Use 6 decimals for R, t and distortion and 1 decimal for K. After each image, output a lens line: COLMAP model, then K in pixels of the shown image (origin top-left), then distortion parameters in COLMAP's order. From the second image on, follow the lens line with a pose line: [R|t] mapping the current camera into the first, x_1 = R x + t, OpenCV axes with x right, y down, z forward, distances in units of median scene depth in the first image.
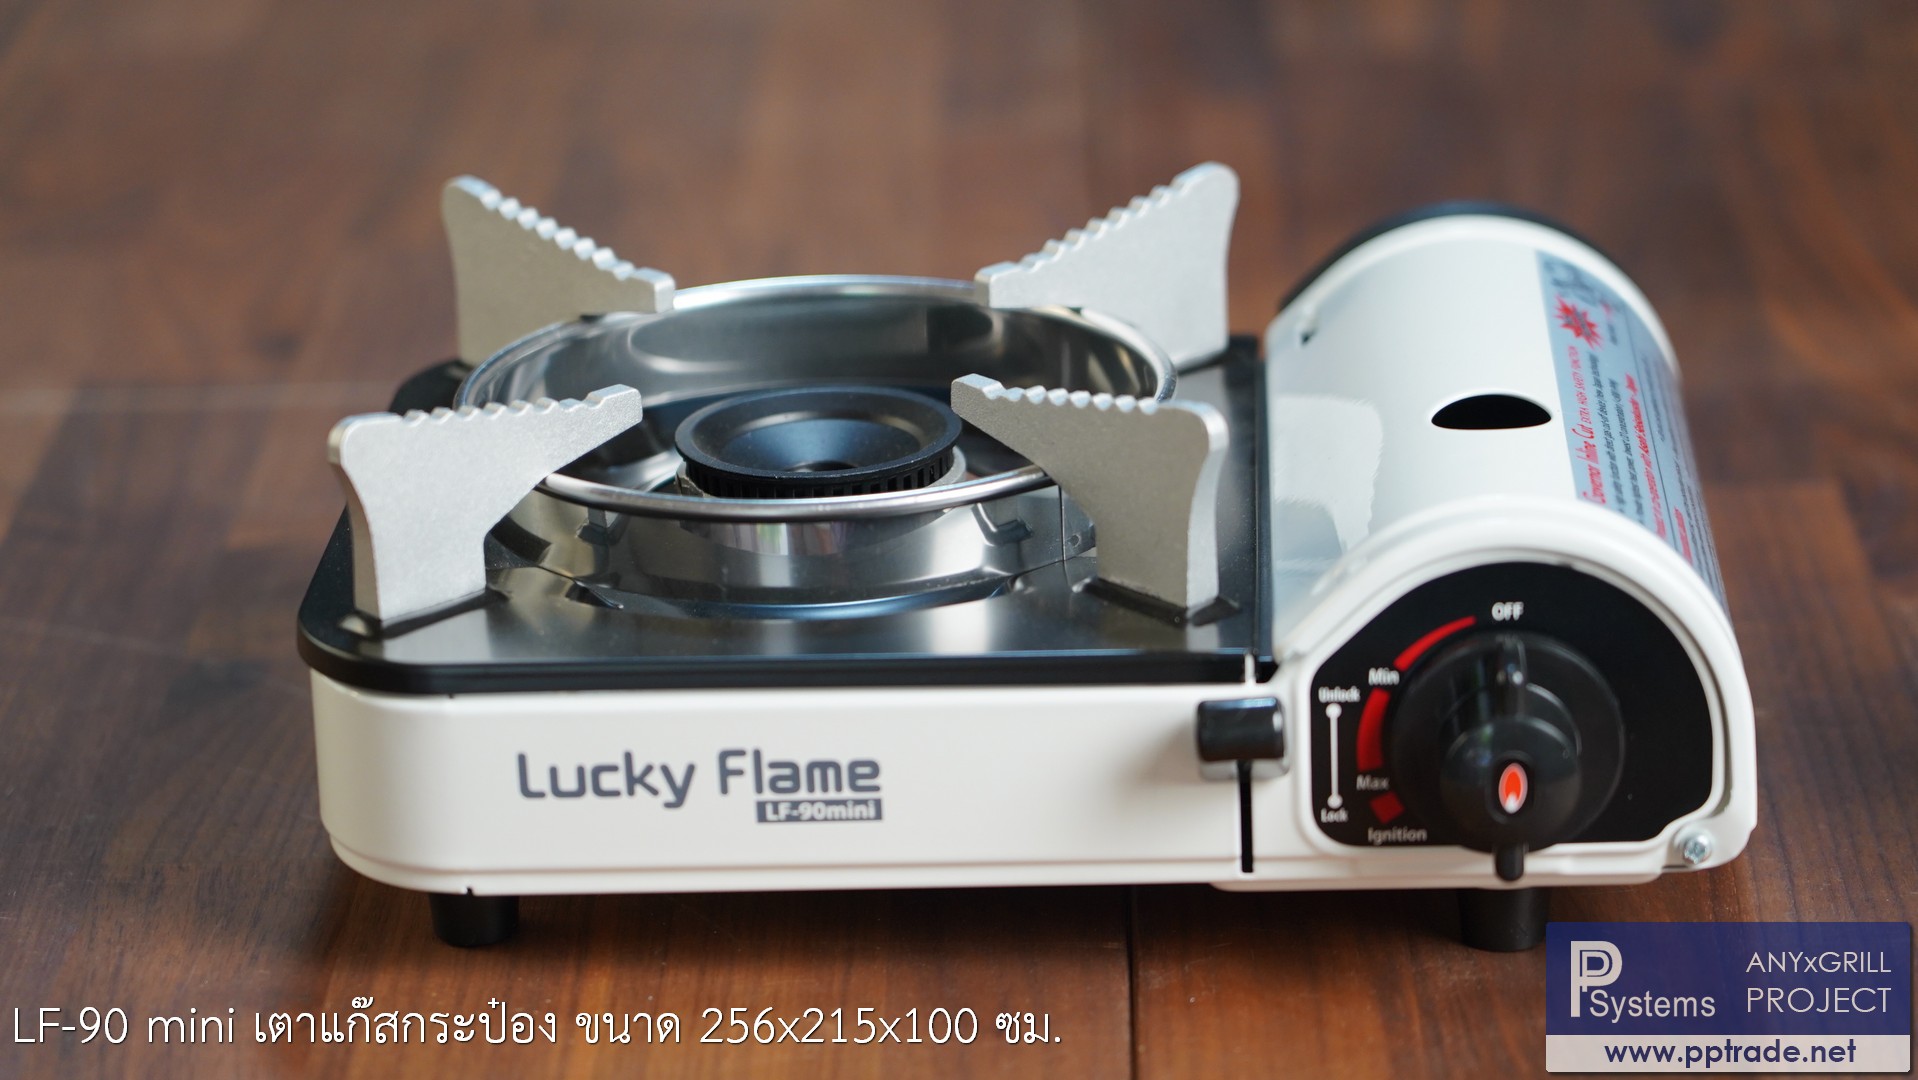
lens RADIAL K [[5943.8, 0, 972.6], [0, 5943.8, 525.2], [0, 0, 1]] dist [-0.065896, 0.000000]
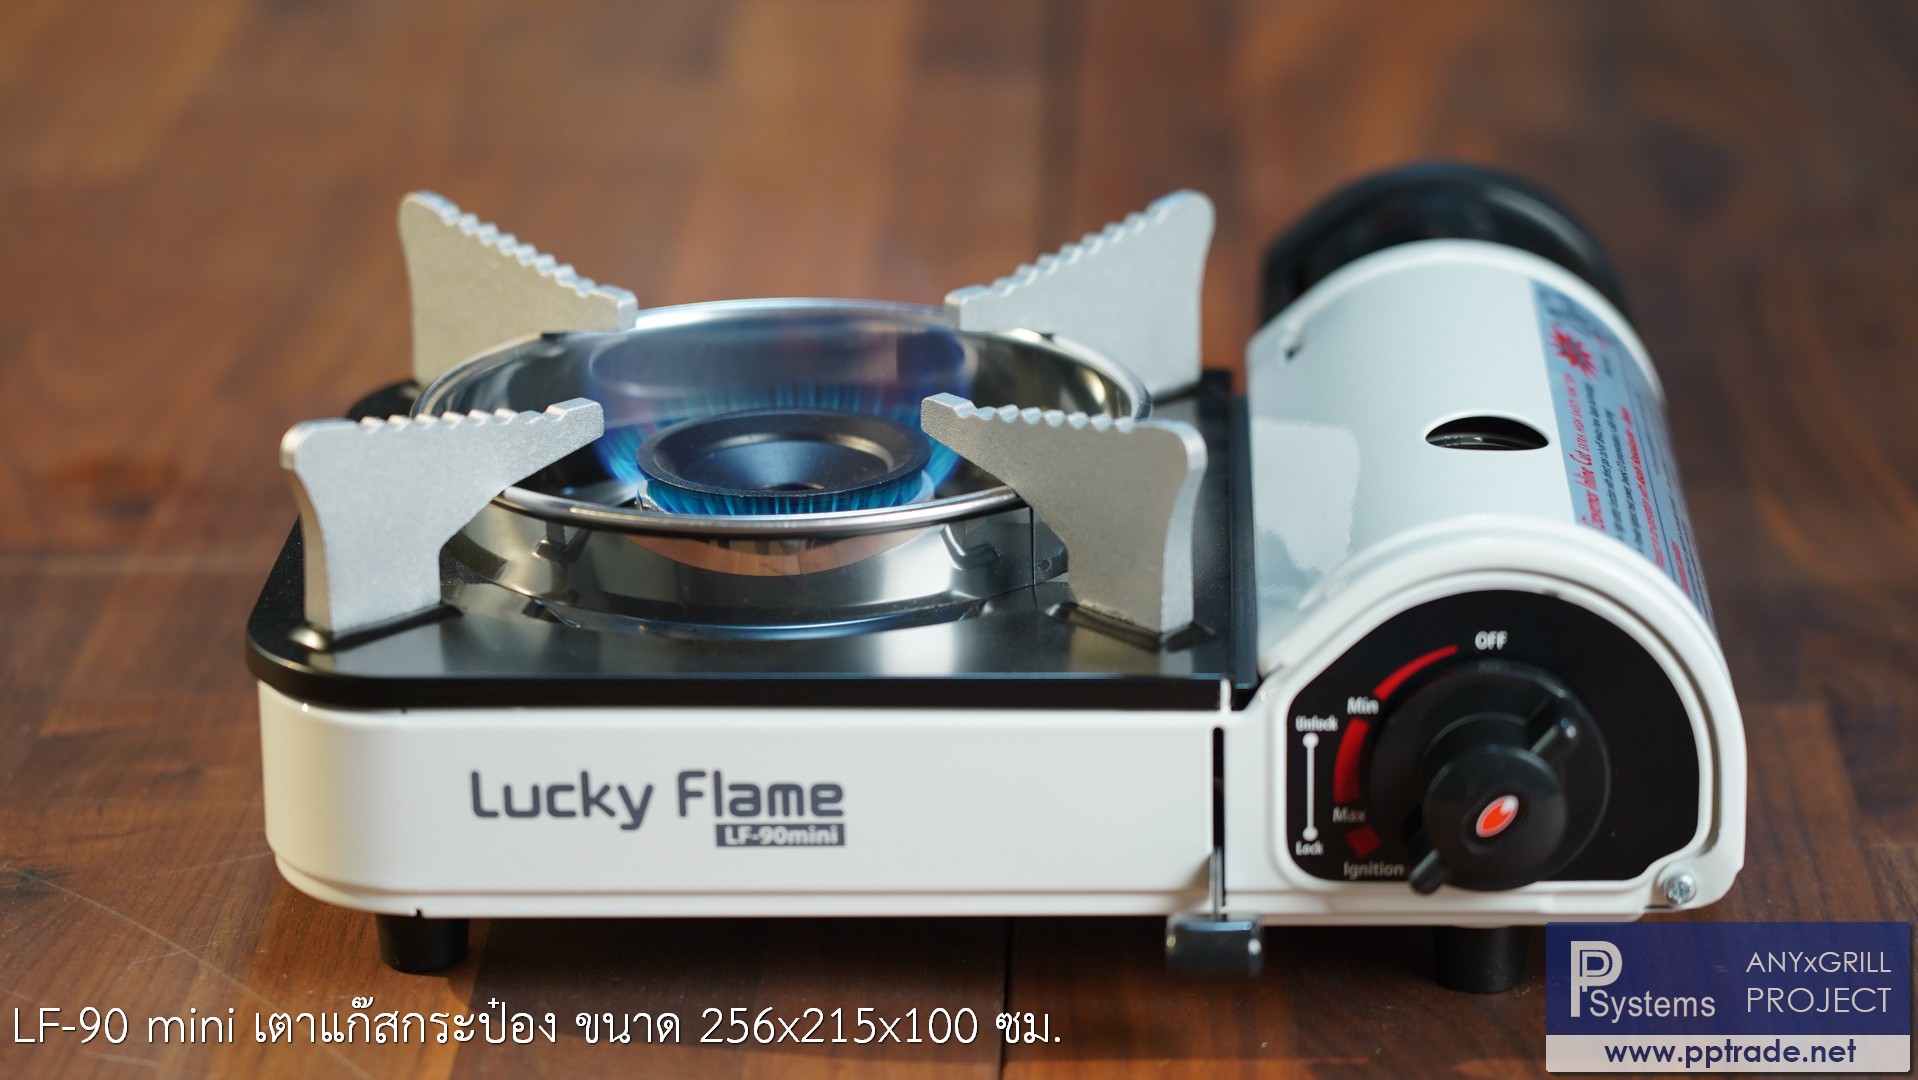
lens RADIAL K [[5943.8, 0, 948.0], [0, 5943.8, 552.9], [0, 0, 1]] dist [-0.065896, 0.000000]
pose [[0.999813, 0.016943, 0.009370, -0.008205], [-0.016781, 0.999712, -0.017162, 0.018076], [-0.009658, 0.017001, 0.999809, 0.026488]]
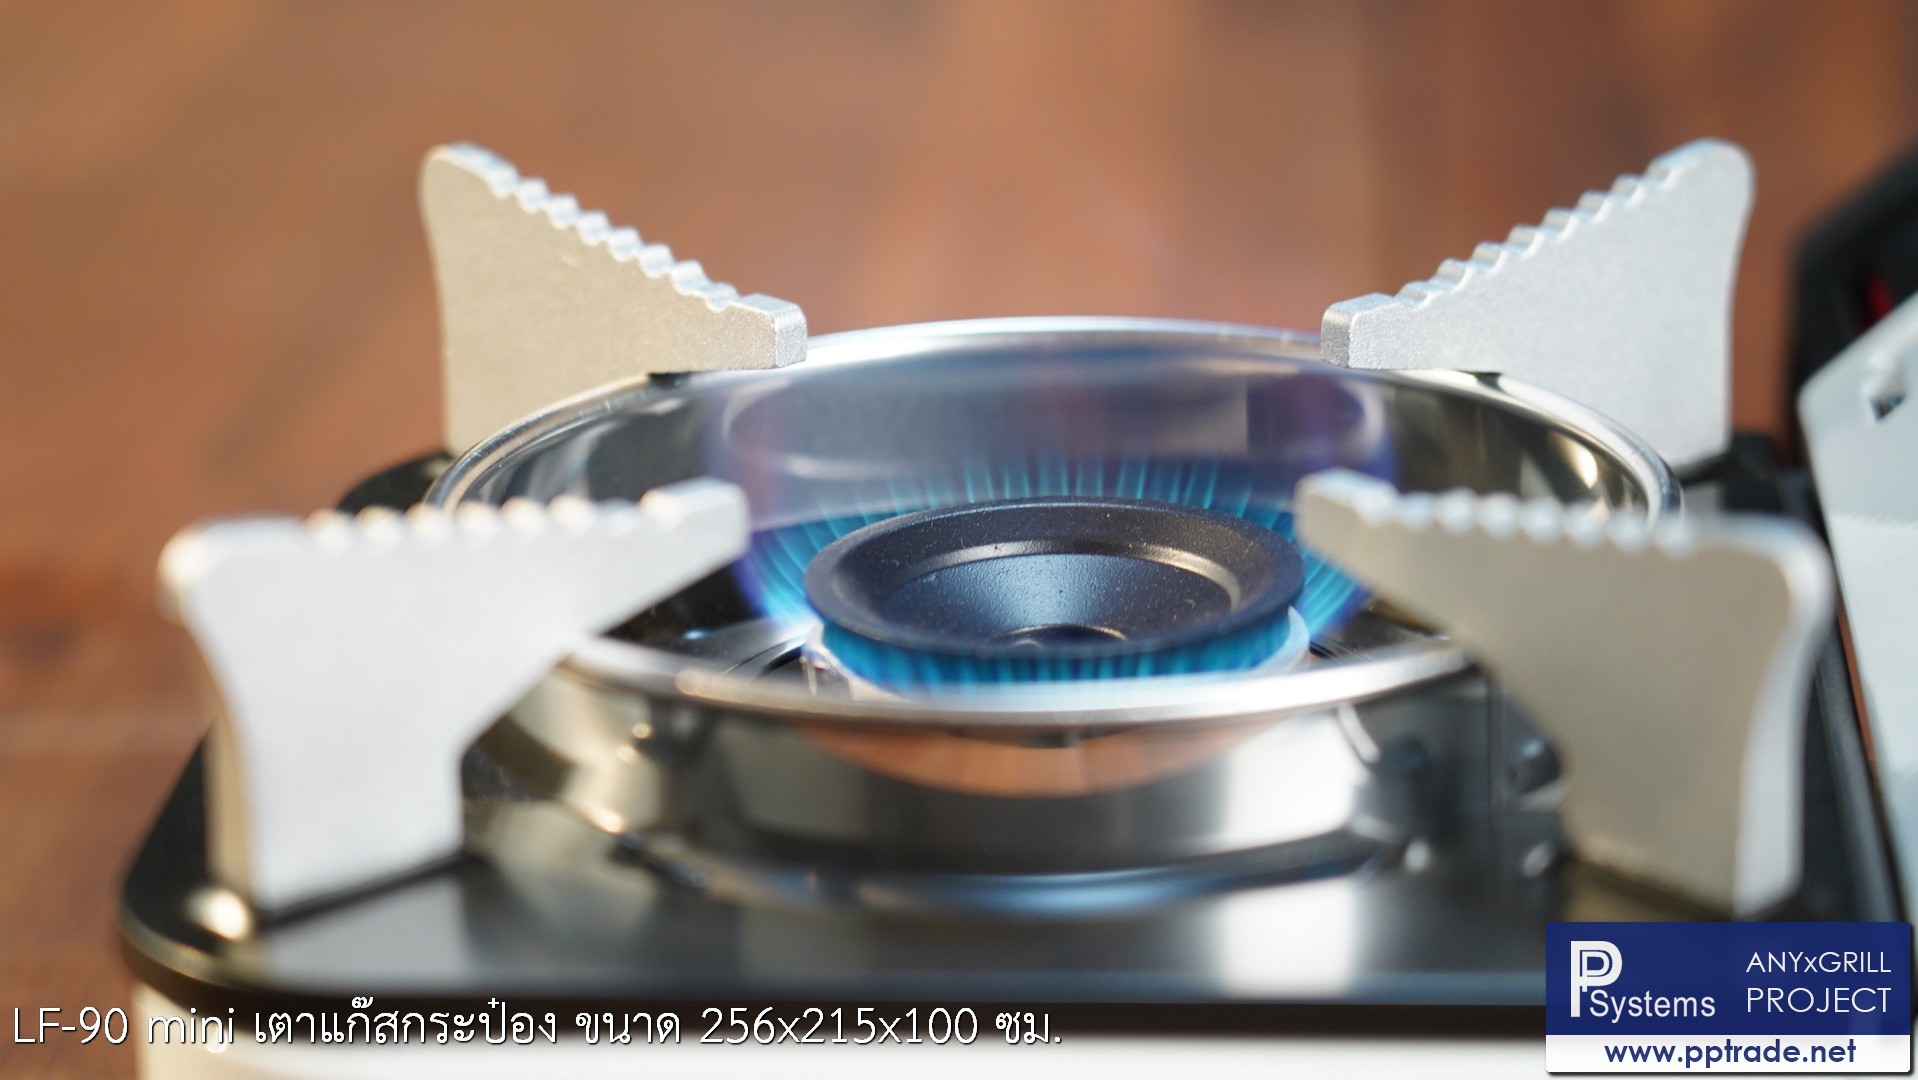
lens RADIAL K [[5943.8, 0, 954.1], [0, 5943.8, 542.8], [0, 0, 1]] dist [-0.065896, 0.000000]
pose [[0.999639, 0.017134, -0.020672, -0.025326], [-0.017693, 0.999474, -0.027168, -0.003374], [0.020195, 0.027524, 0.999417, 0.455099]]
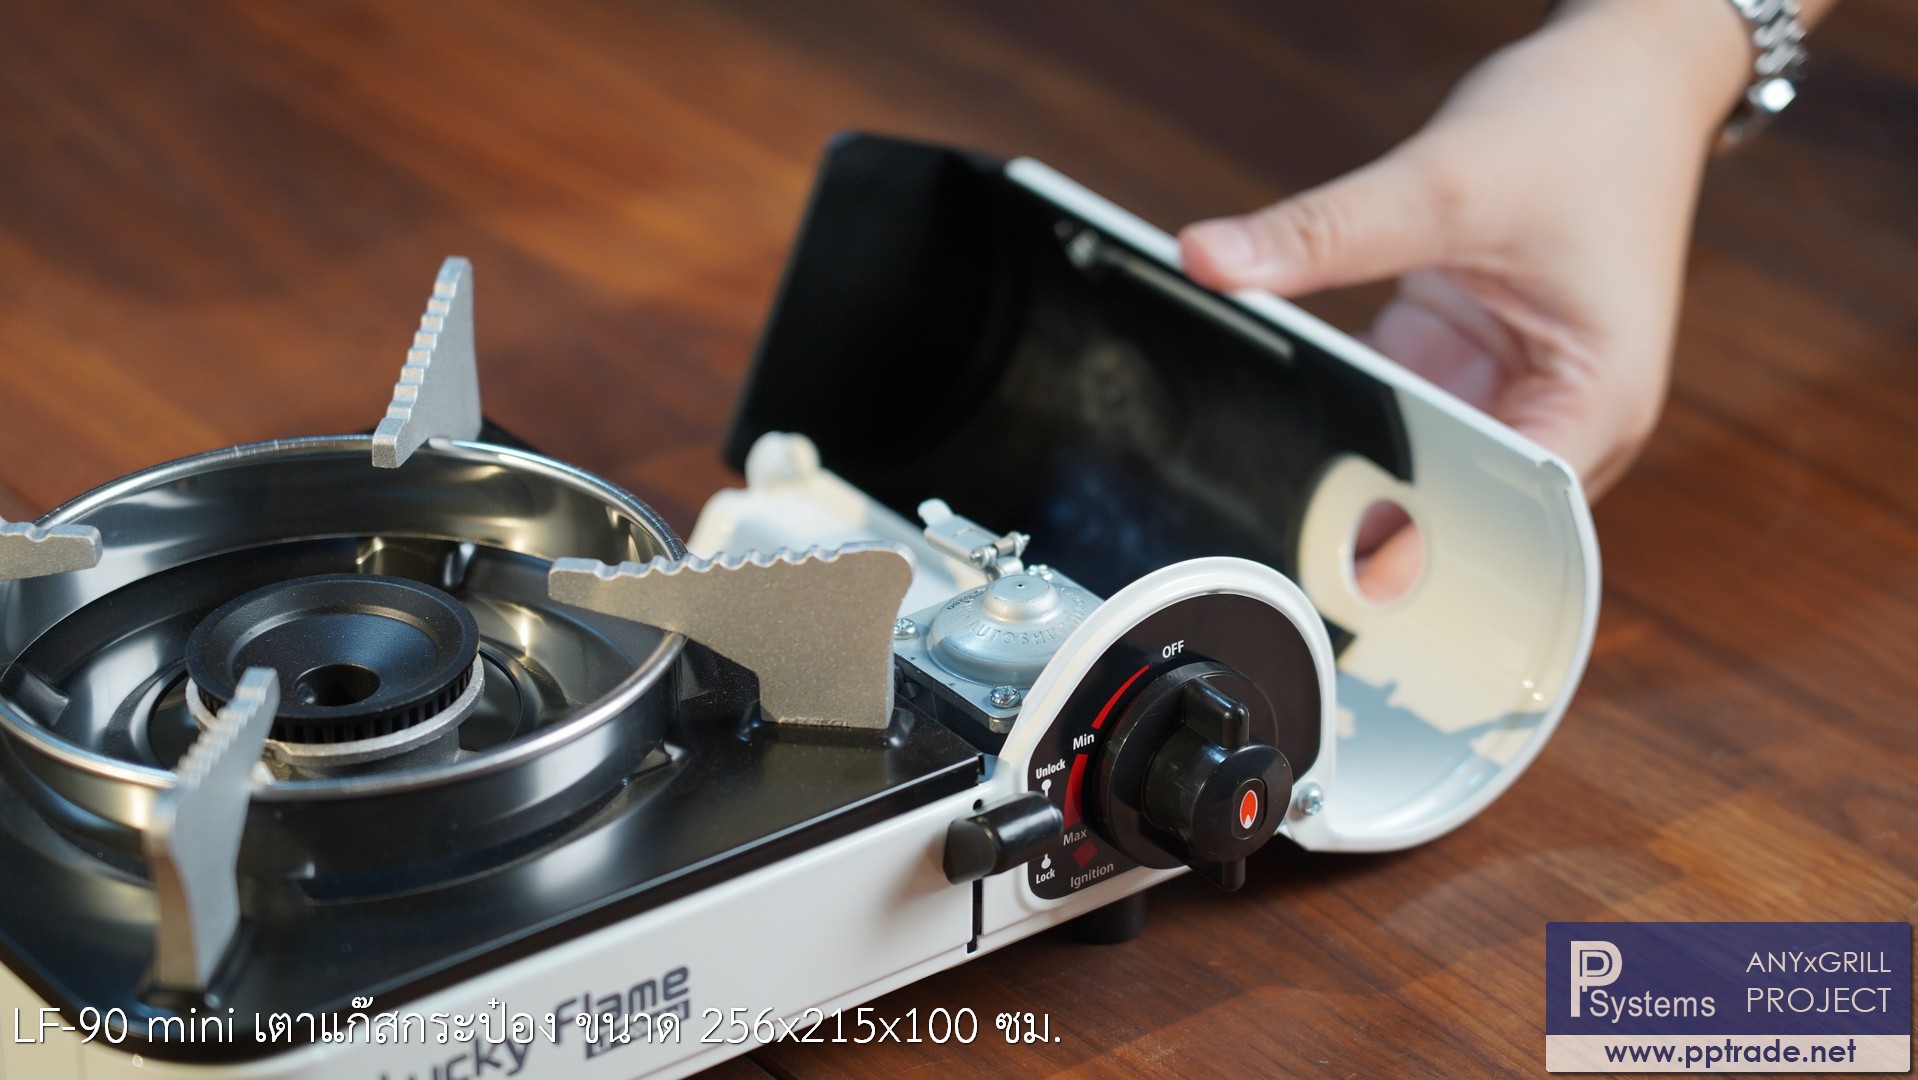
lens RADIAL K [[5943.8, 0, 954.0], [0, 5943.8, 541.3], [0, 0, 1]] dist [-0.065896, 0.000000]
pose [[0.780830, -0.280787, 0.558089, -0.522795], [0.200828, 0.958707, 0.201366, -0.223388], [-0.591585, -0.045152, 0.804977, 0.160587]]
